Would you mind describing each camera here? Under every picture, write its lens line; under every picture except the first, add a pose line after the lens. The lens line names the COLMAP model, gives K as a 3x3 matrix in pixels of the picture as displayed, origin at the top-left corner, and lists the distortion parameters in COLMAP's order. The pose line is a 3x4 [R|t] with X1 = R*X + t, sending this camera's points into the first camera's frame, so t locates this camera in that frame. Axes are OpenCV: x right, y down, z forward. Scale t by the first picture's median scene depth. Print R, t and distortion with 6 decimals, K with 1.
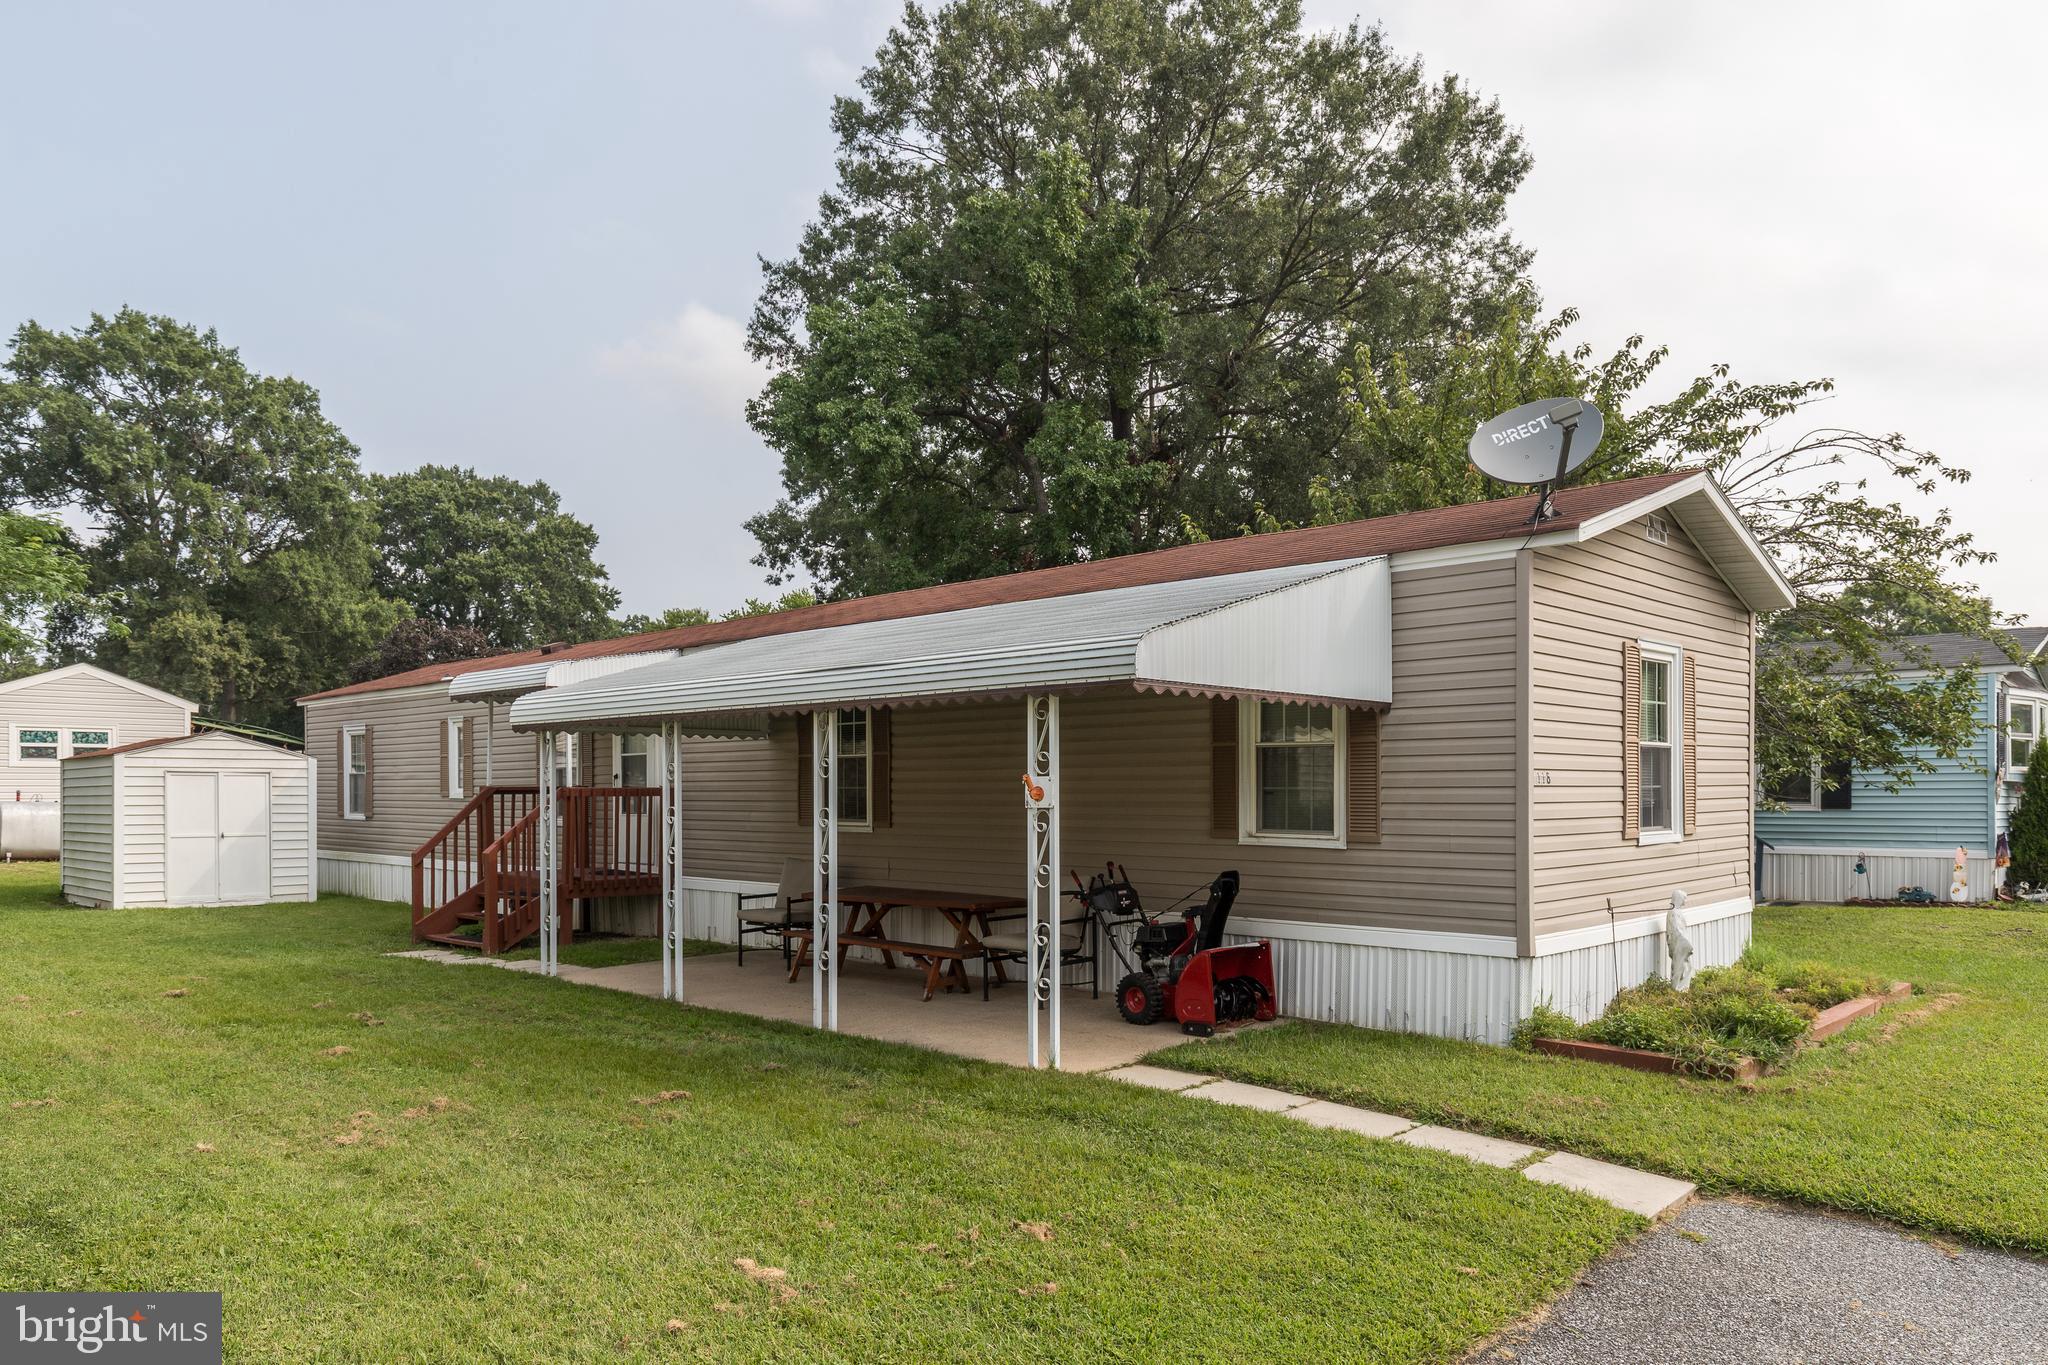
lens RADIAL K [[1361.6, 0, 1077.0], [0, 1361.6, 769.7], [0, 0, 1]] dist [0.014621, -0.010409]
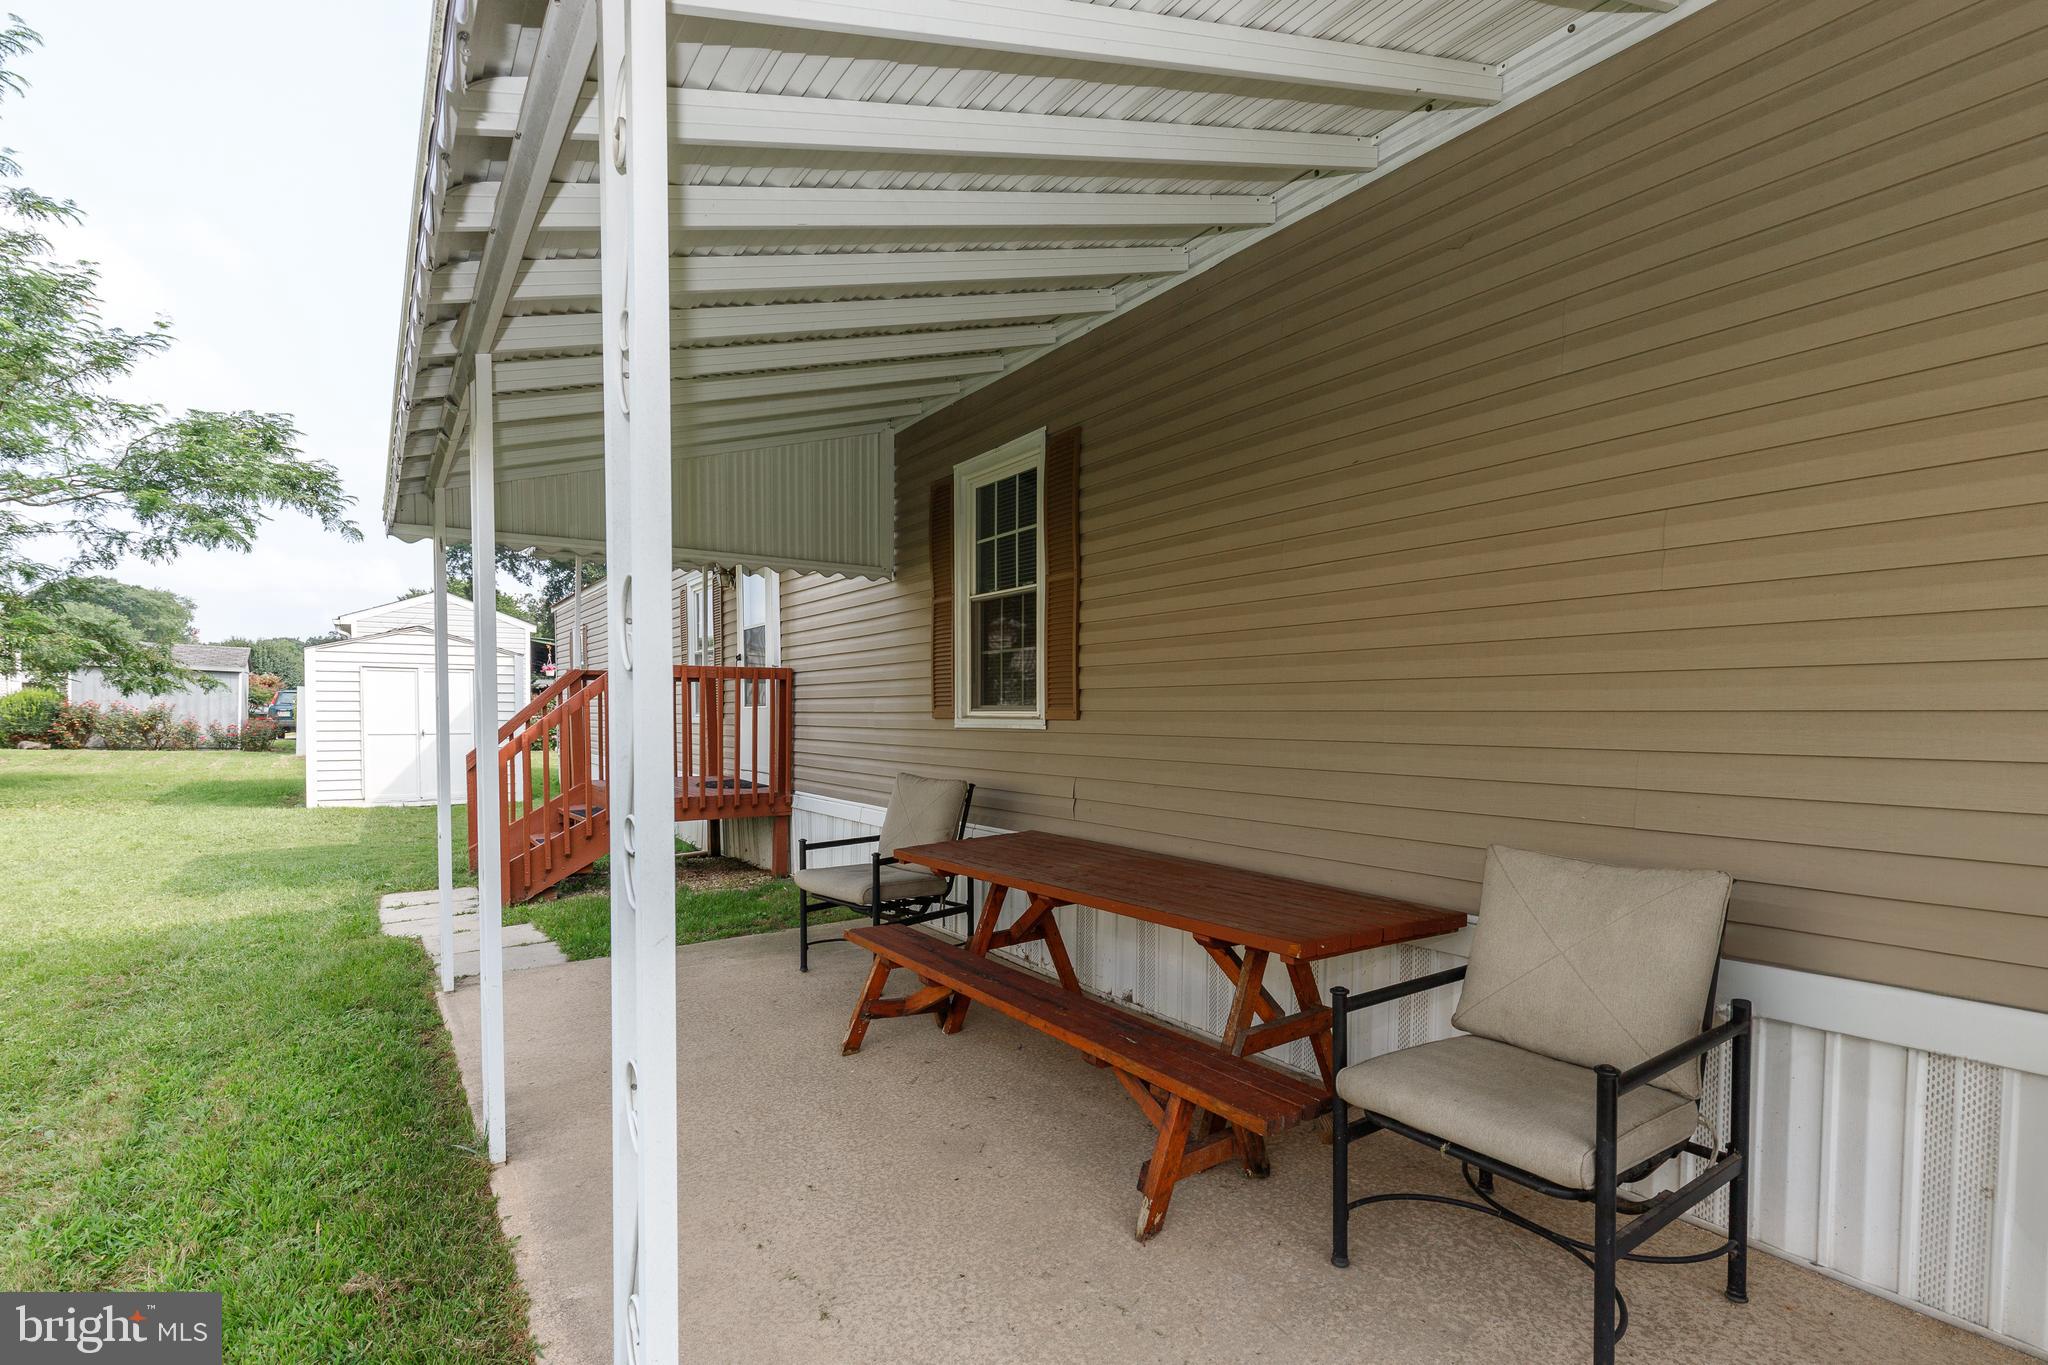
lens RADIAL K [[956.2, 0, 1059.2], [0, 956.2, 735.7], [0, 0, 1]] dist [-0.013939, -0.000472]
pose [[0.980847, 0.006898, -0.194659, -0.050439], [0.001355, 0.999107, 0.042232, 0.022977], [0.194777, -0.041687, 0.979961, 0.442758]]
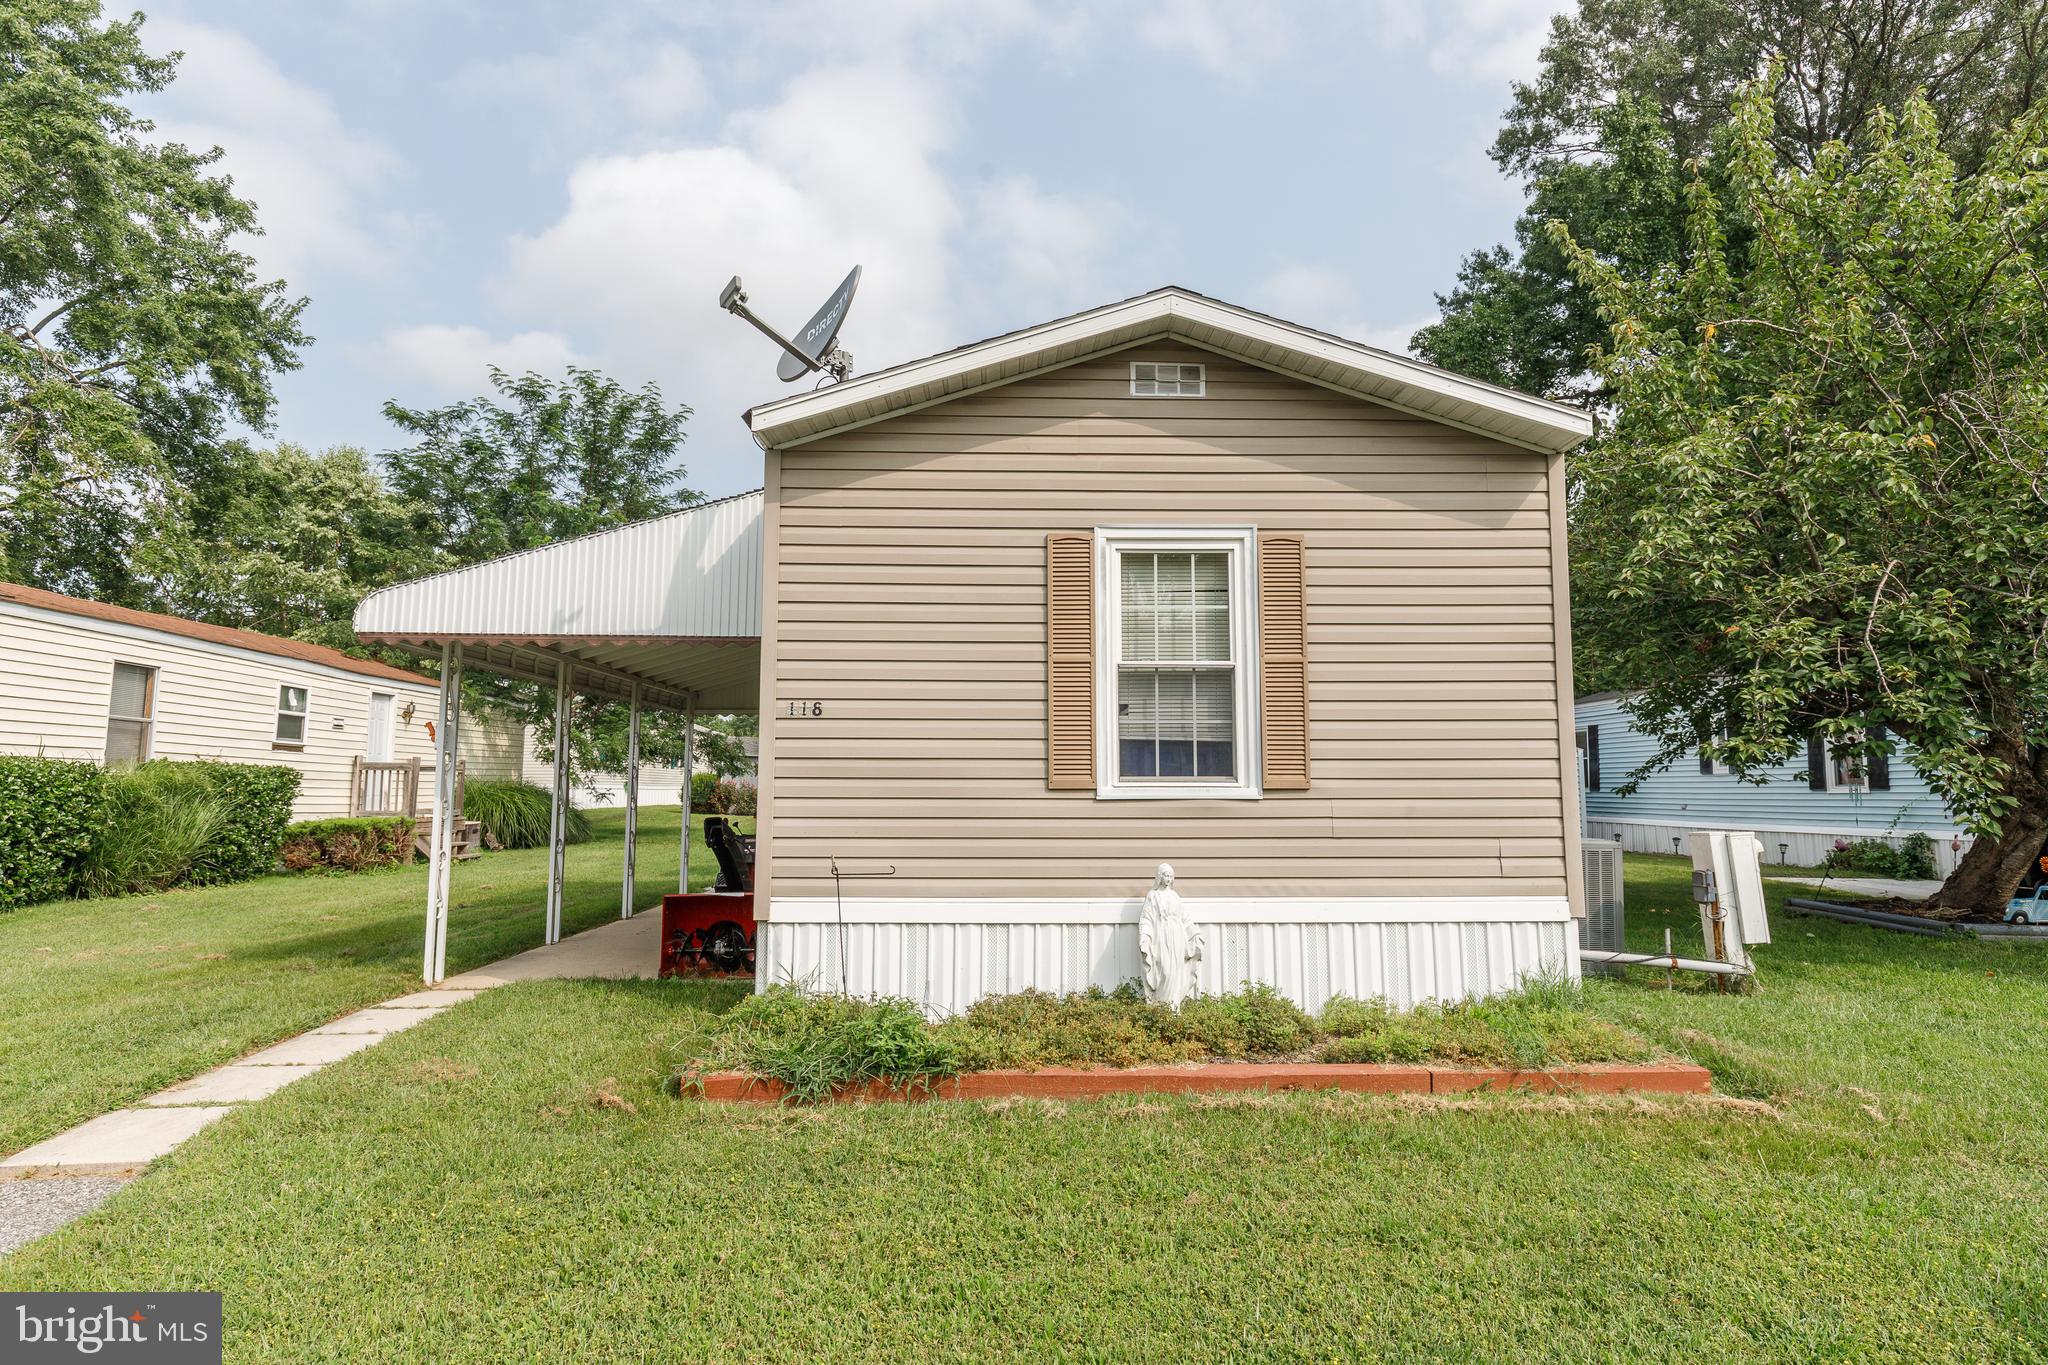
lens RADIAL K [[1190.9, 0, 1042.5], [0, 1190.9, 641.3], [0, 0, 1]] dist [0.003443, -0.002571]
pose [[0.701685, -0.084224, -0.707491, 0.455738], [0.005255, 0.993573, -0.113069, 0.022881], [0.712468, 0.075621, 0.697618, 0.275472]]
